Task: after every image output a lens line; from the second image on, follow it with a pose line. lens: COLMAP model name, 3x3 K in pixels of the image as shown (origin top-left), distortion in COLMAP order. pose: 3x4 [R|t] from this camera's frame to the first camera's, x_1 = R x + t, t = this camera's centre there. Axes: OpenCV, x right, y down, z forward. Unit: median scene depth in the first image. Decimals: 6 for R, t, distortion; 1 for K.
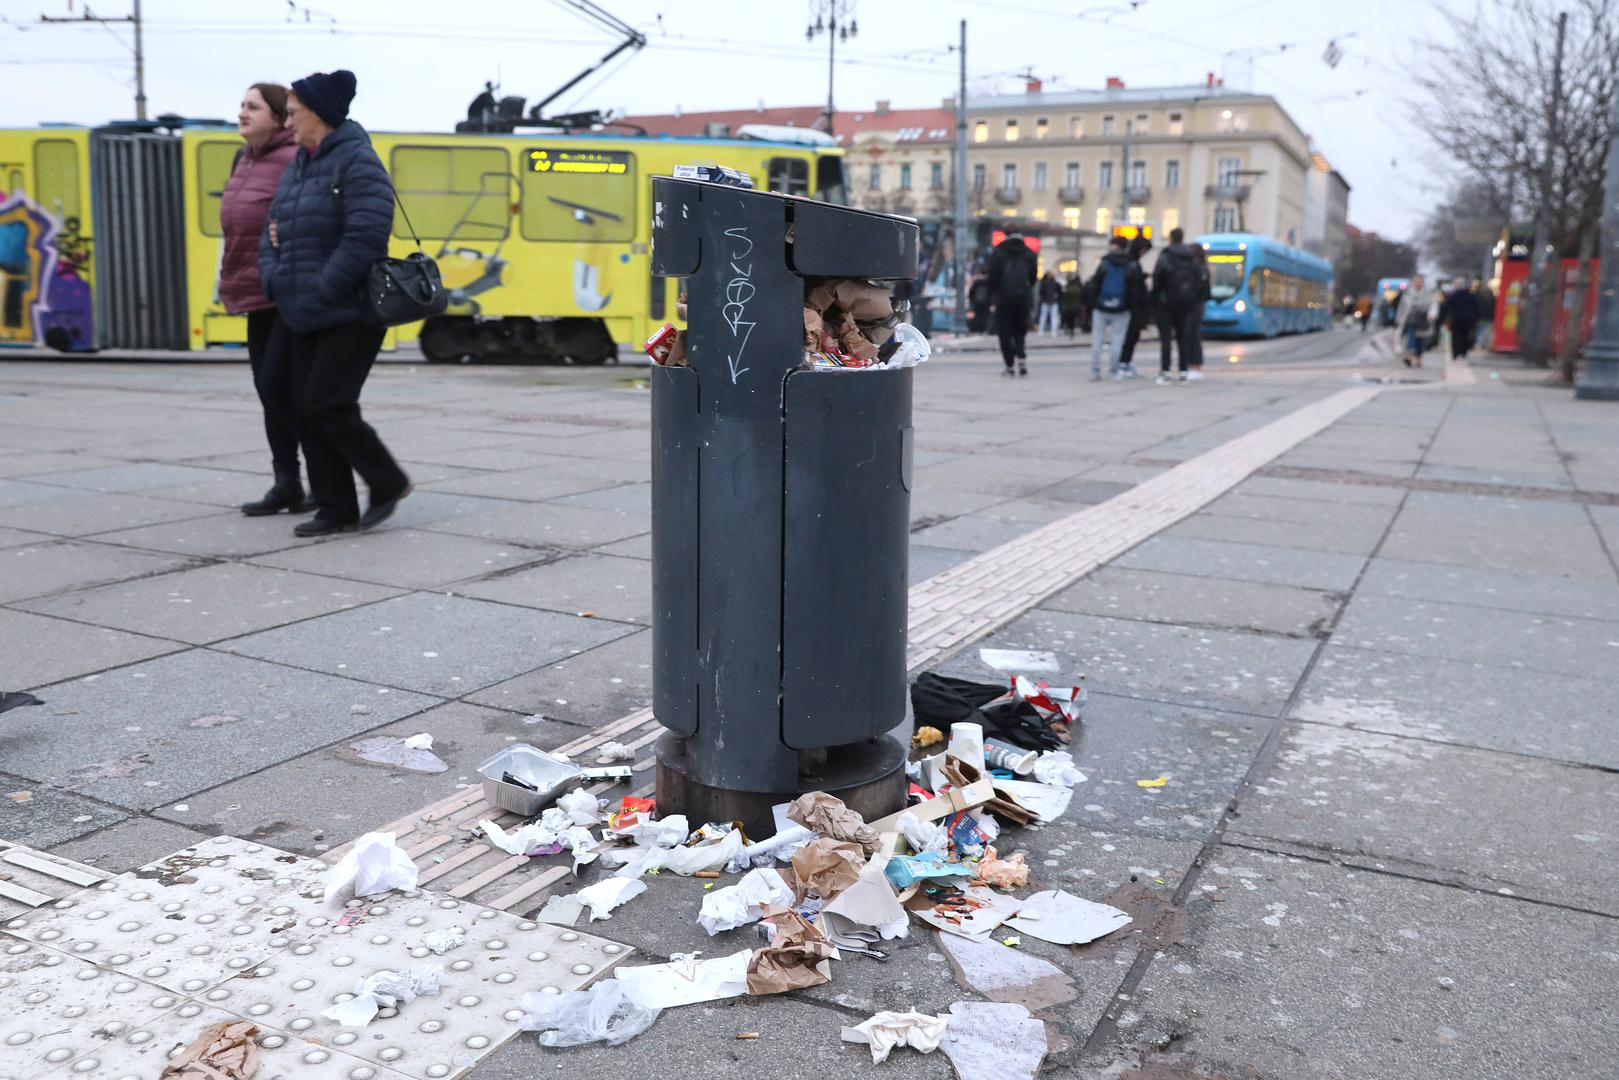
lens RADIAL K [[1418.9, 0, 809.5], [0, 1418.9, 540.0], [0, 0, 1]] dist [-0.076498, 0.008481]
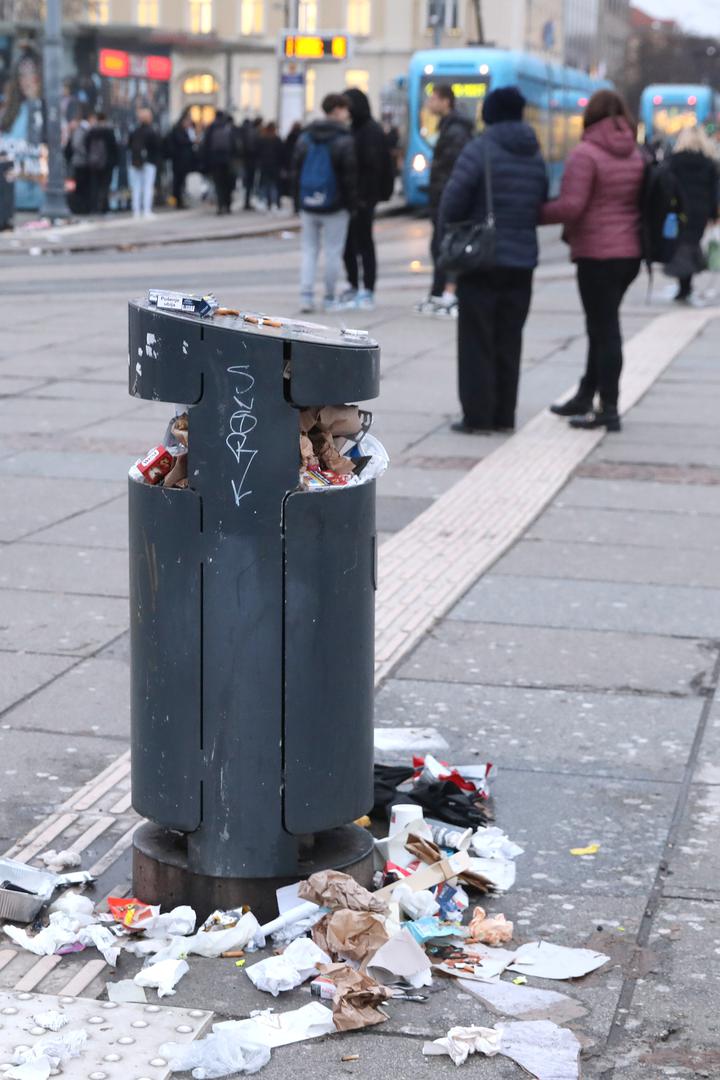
lens RADIAL K [[2506.1, 0, 360.0], [0, 2506.1, 540.0], [0, 0, 1]] dist [0.070890, -0.732092]
pose [[0.966099, -0.041707, 0.254780, -0.440245], [0.040032, 0.999129, 0.011760, -0.098693], [-0.255049, -0.001162, 0.966927, -0.868189]]
